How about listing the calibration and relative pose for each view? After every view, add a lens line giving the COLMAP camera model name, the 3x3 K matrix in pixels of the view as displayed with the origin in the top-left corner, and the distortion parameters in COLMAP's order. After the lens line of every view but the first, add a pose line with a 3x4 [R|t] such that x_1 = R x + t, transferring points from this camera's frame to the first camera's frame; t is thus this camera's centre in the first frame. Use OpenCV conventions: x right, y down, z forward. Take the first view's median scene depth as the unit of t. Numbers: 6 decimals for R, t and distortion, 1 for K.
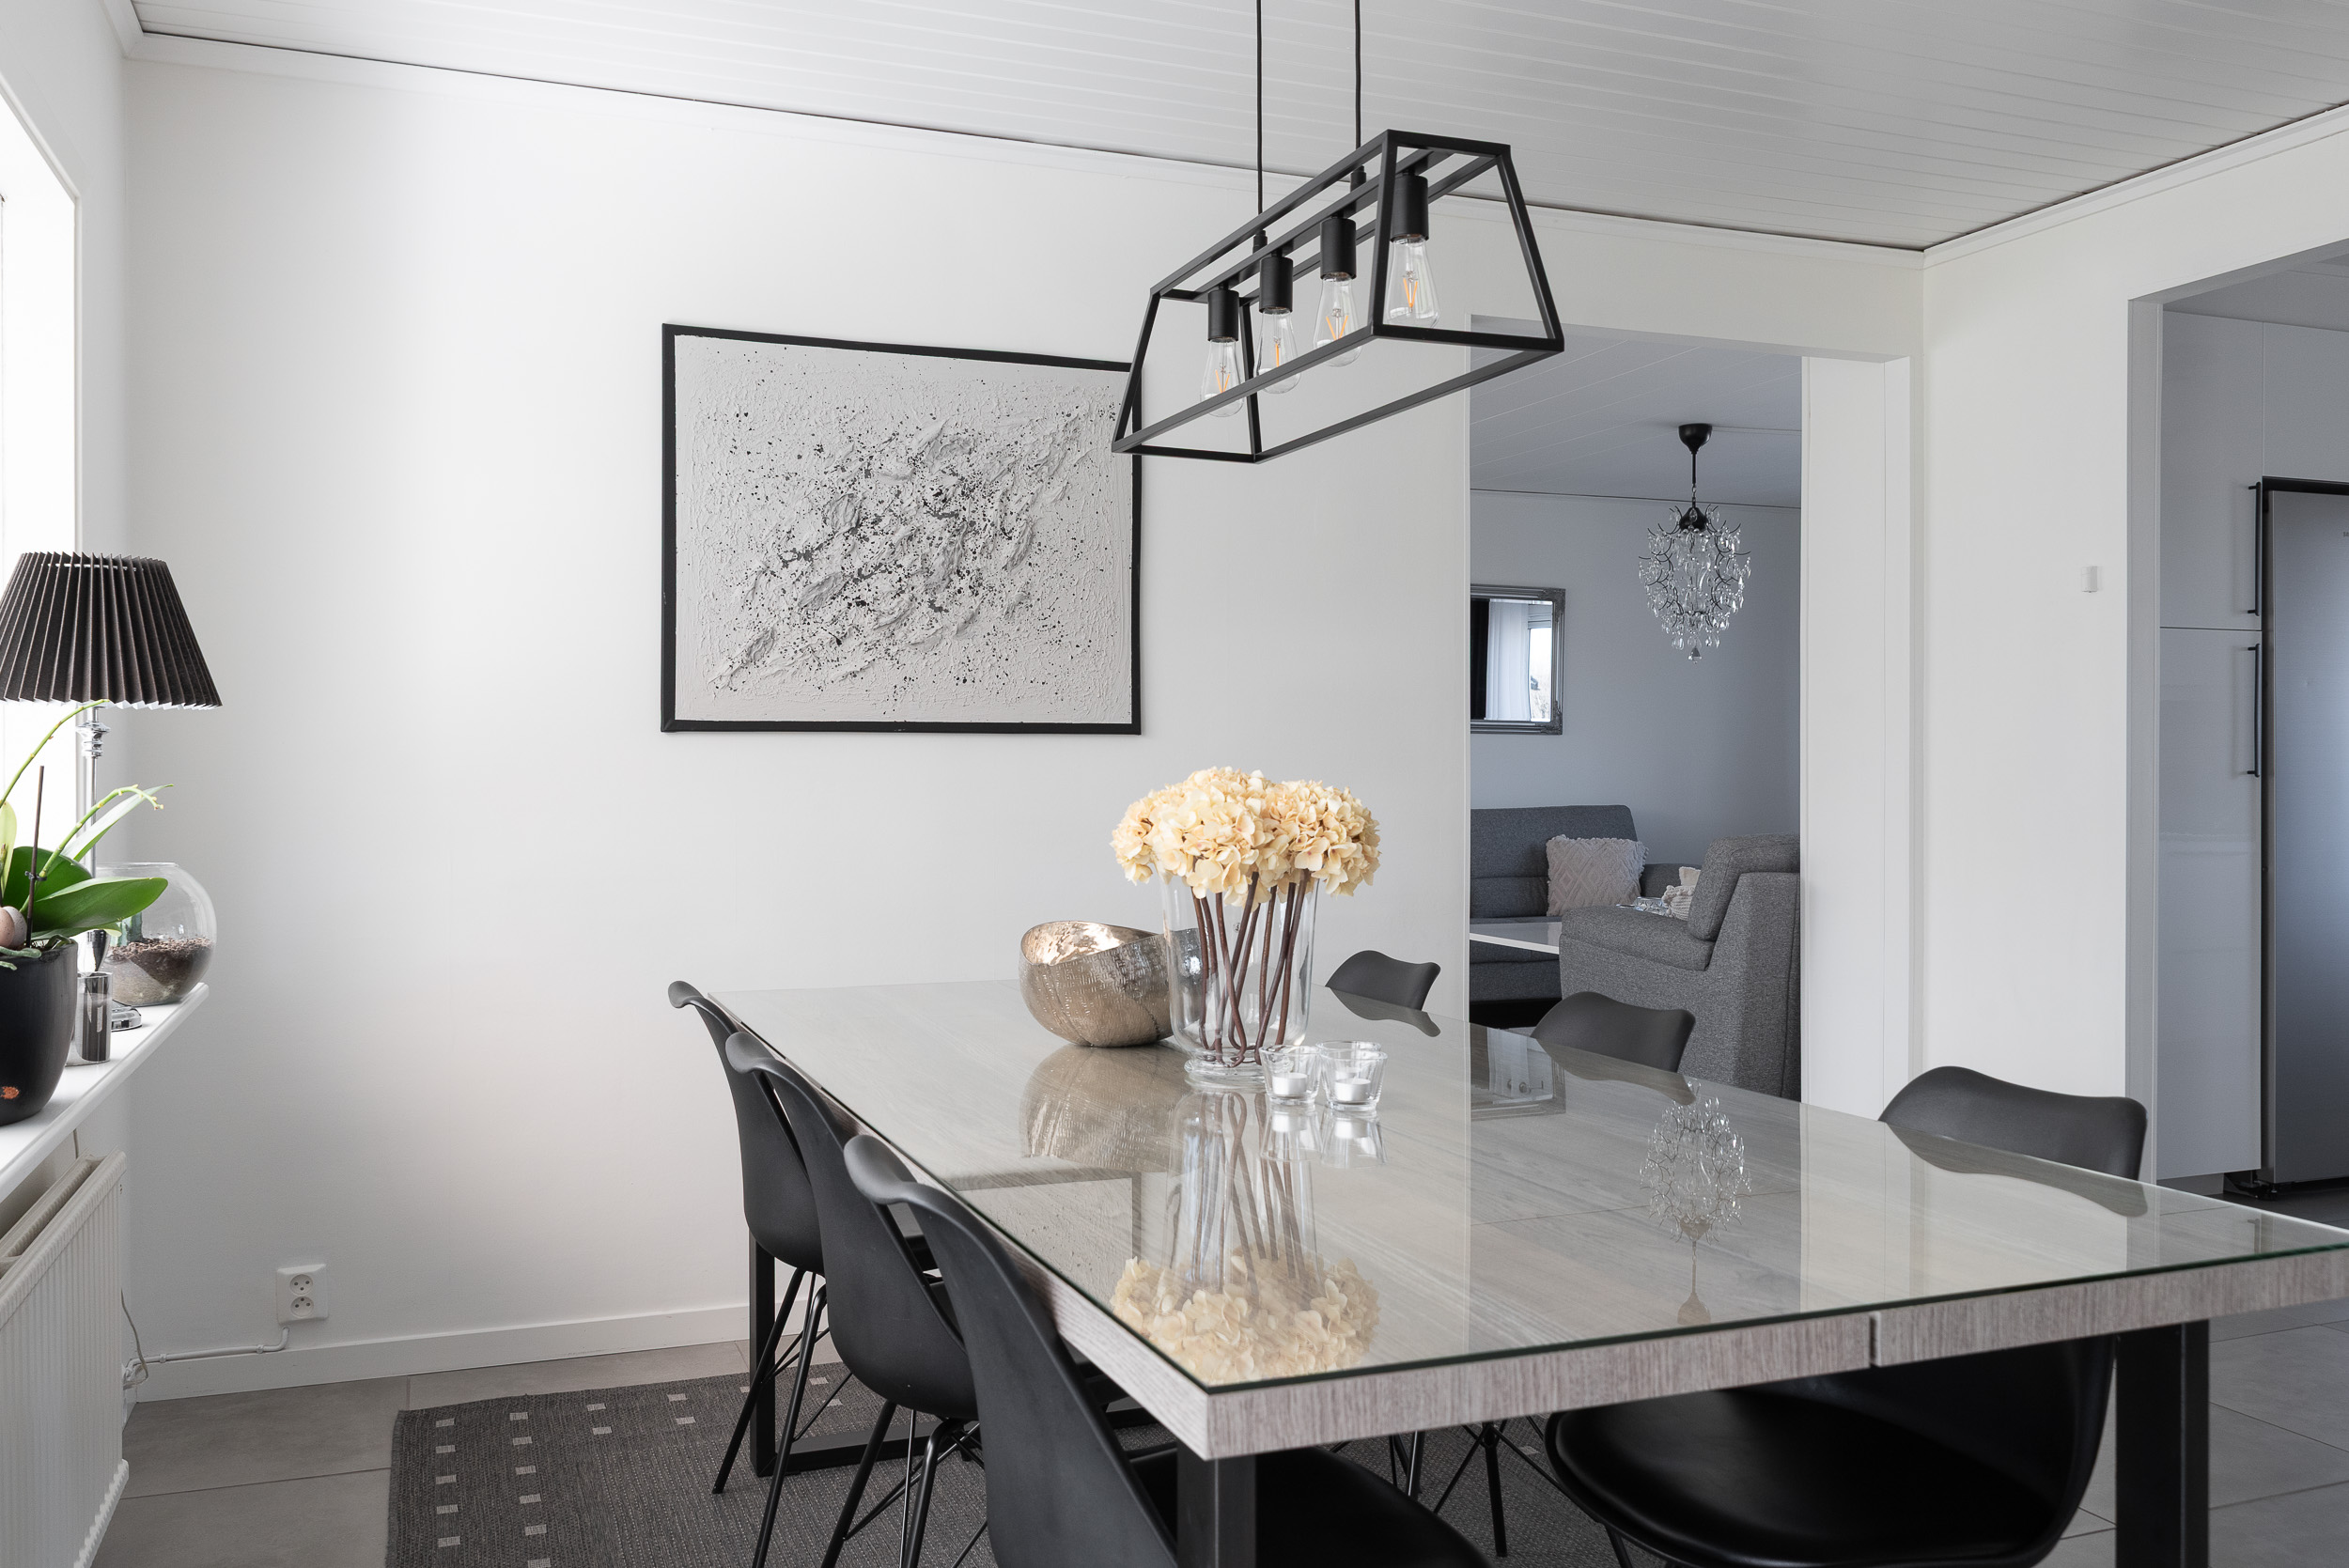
lens RADIAL K [[1852.0, 0, 1167.2], [0, 1852.0, 789.1], [0, 0, 1]] dist [-0.006433, -0.001654]
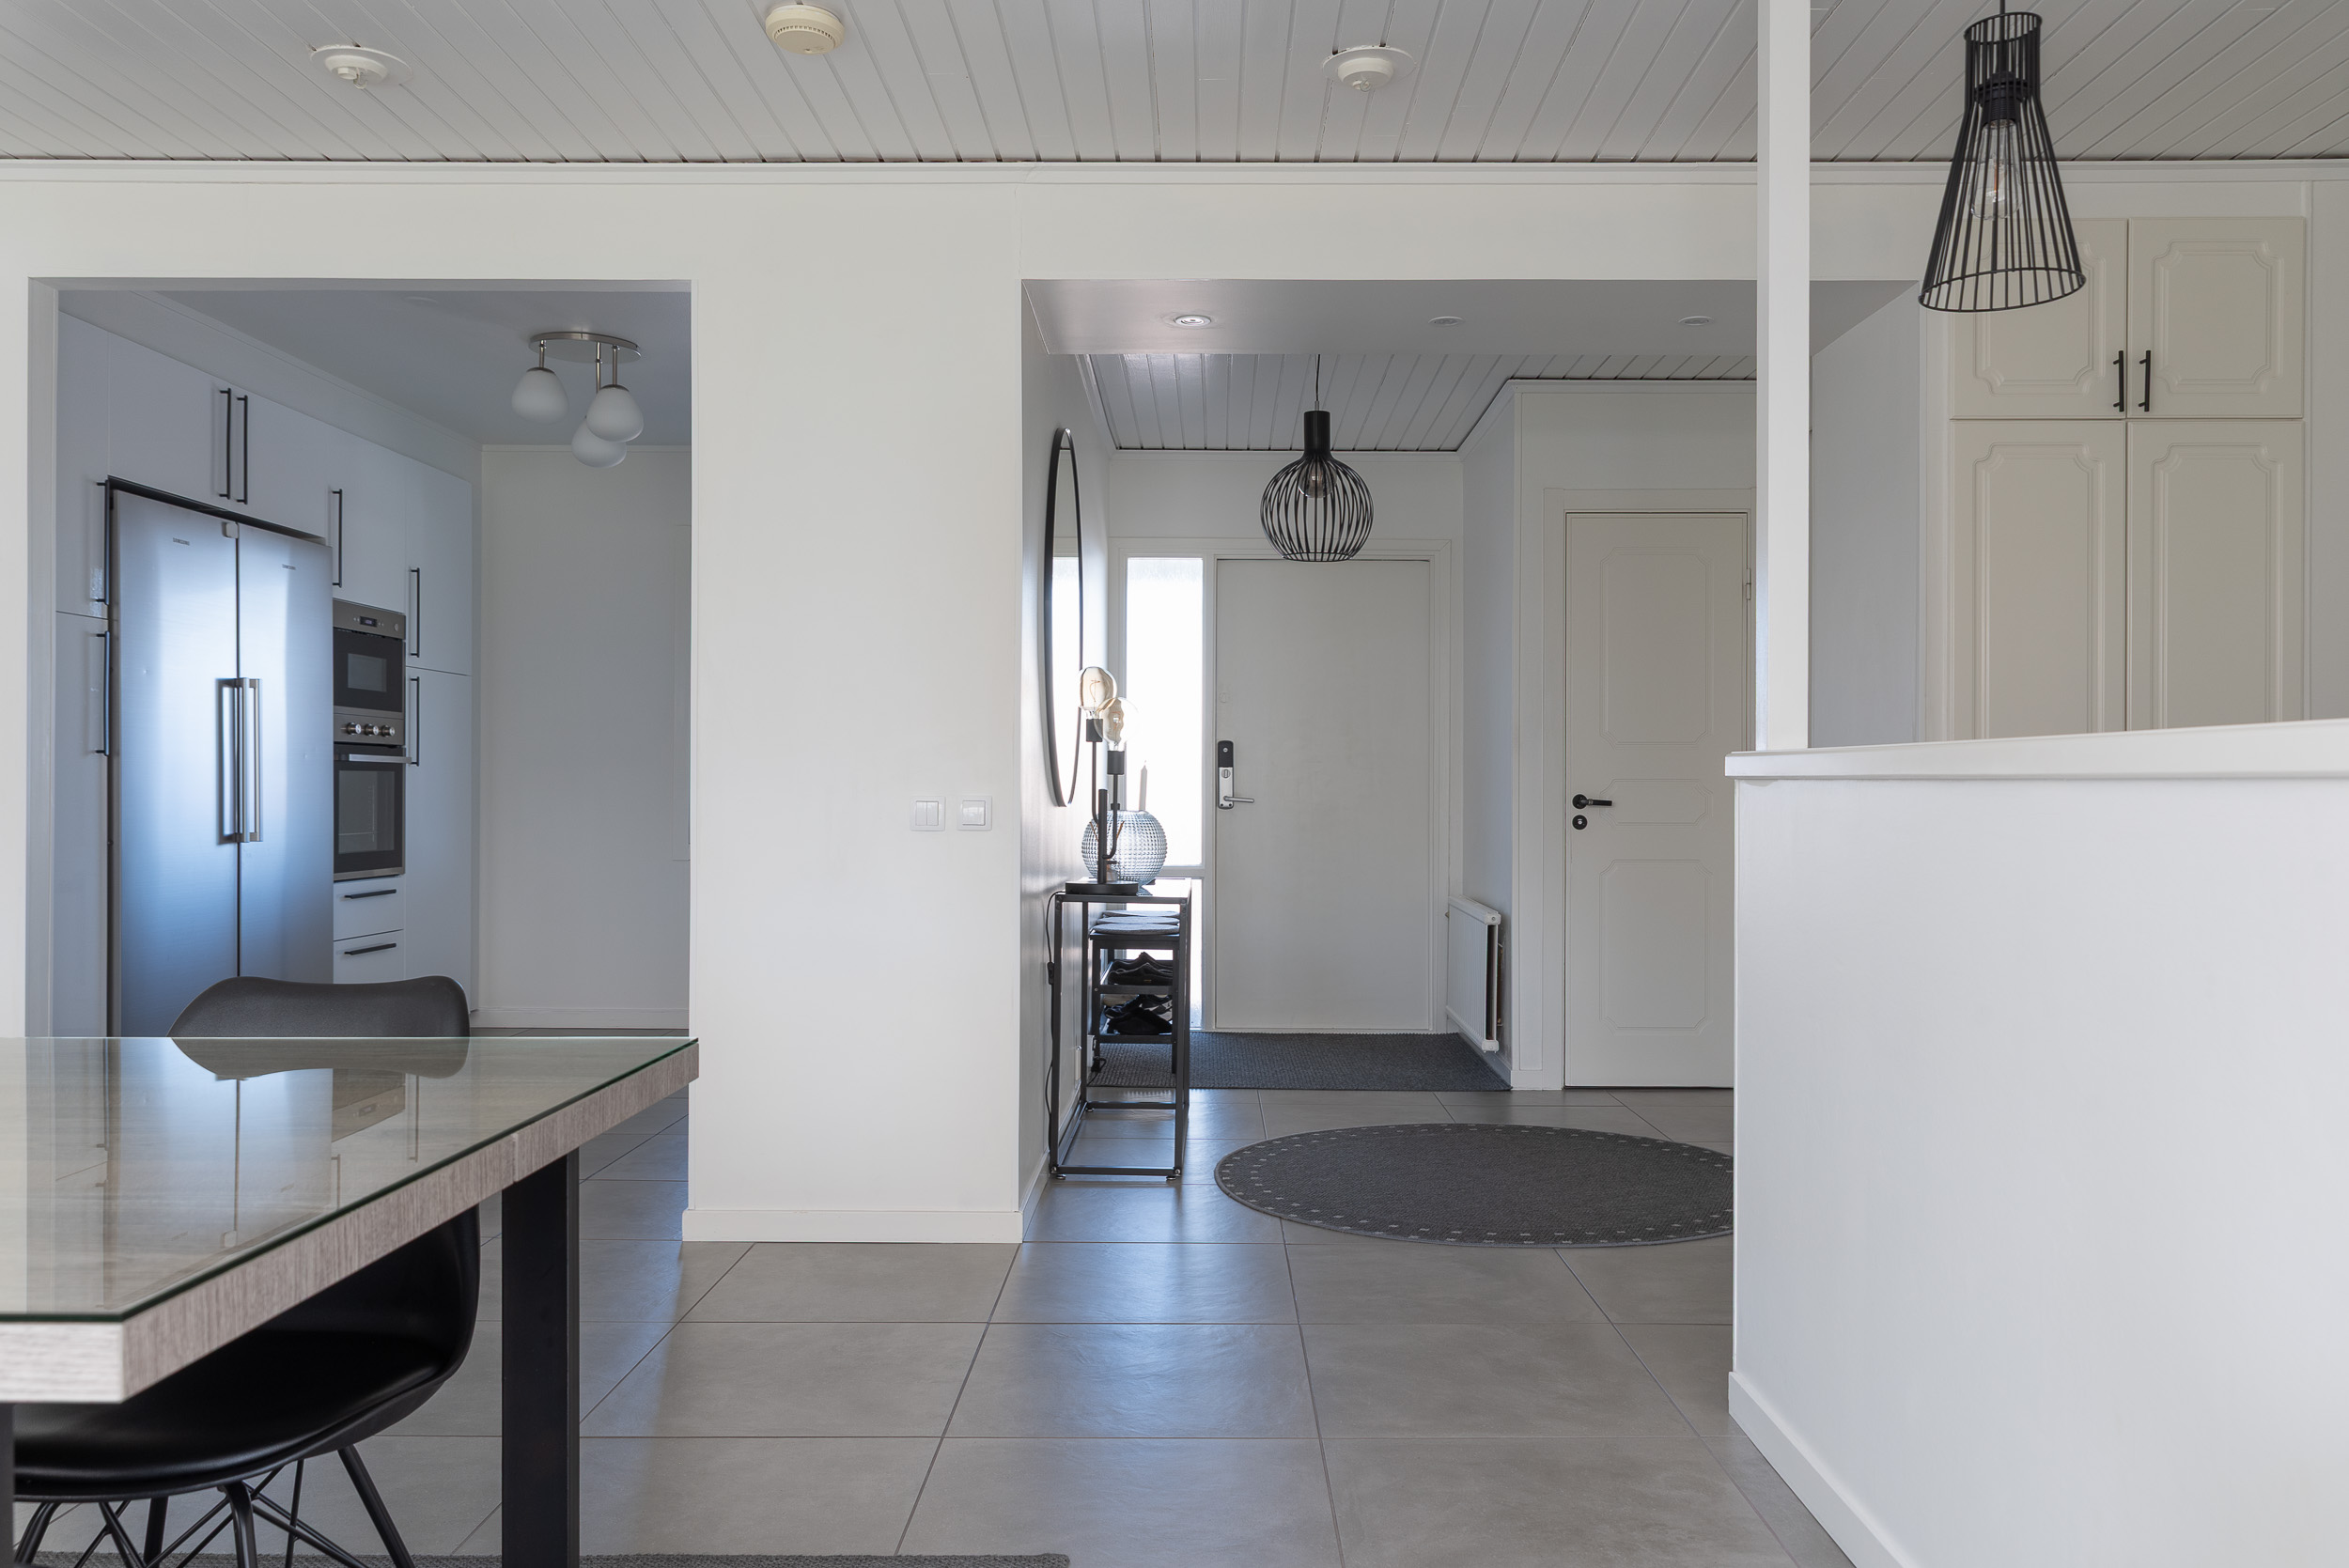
lens RADIAL K [[1759.2, 0, 1174.7], [0, 1759.2, 780.0], [0, 0, 1]] dist [-0.027011, 0.006317]
pose [[0.368618, 0.010959, 0.929516, -0.137425], [0.002167, 0.999918, -0.012648, 0.025338], [-0.929578, 0.006676, 0.368564, 0.072659]]
